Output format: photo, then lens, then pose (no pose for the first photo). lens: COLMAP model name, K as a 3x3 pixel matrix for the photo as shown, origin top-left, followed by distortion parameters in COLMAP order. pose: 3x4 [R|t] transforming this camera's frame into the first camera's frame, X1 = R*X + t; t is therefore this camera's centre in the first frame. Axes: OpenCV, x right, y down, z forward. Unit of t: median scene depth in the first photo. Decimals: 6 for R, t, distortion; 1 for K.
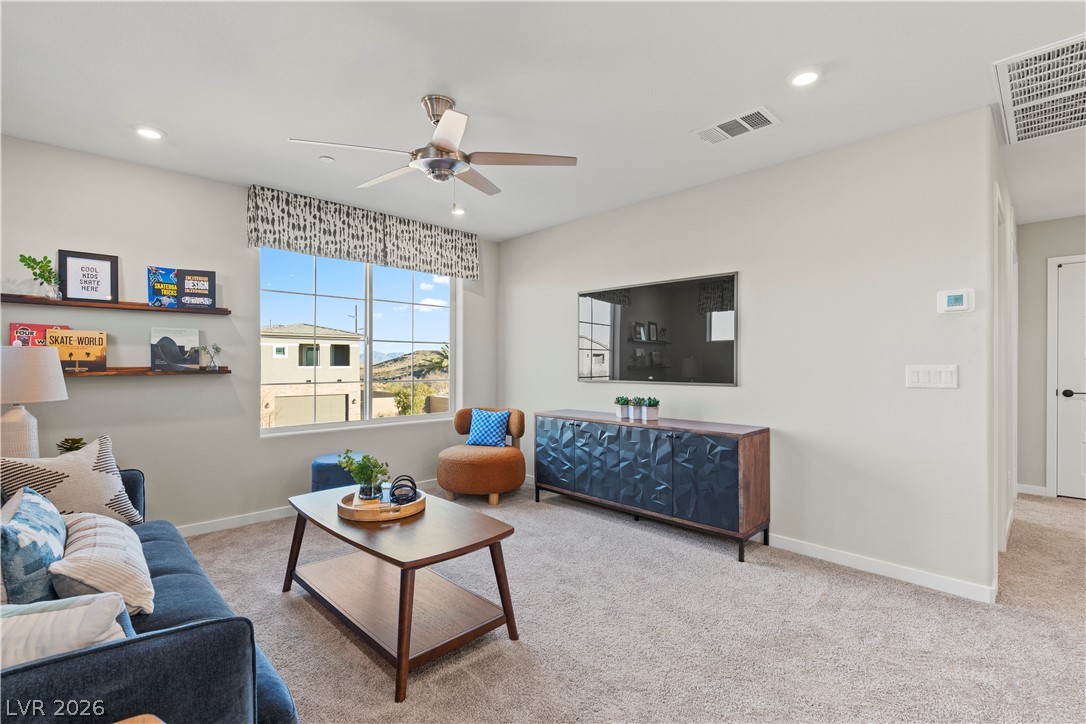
lens RADIAL K [[494.8, 0, 542.3], [0, 494.8, 366.1], [0, 0, 1]] dist [-0.001516, 0.000566]
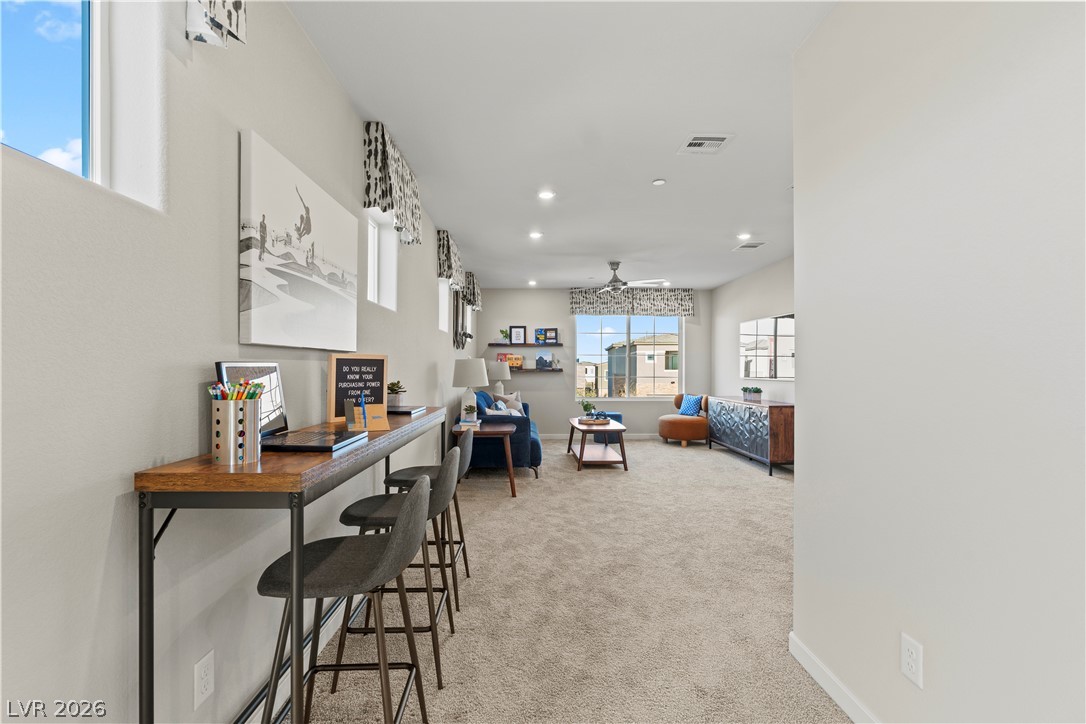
lens RADIAL K [[494.8, 0, 542.3], [0, 494.8, 366.1], [0, 0, 1]] dist [-0.001516, 0.000566]
pose [[0.742881, -0.001936, -0.669421, 0.886488], [-0.003300, 0.999973, -0.006554, 0.004857], [0.669416, 0.007078, 0.742854, -0.818728]]
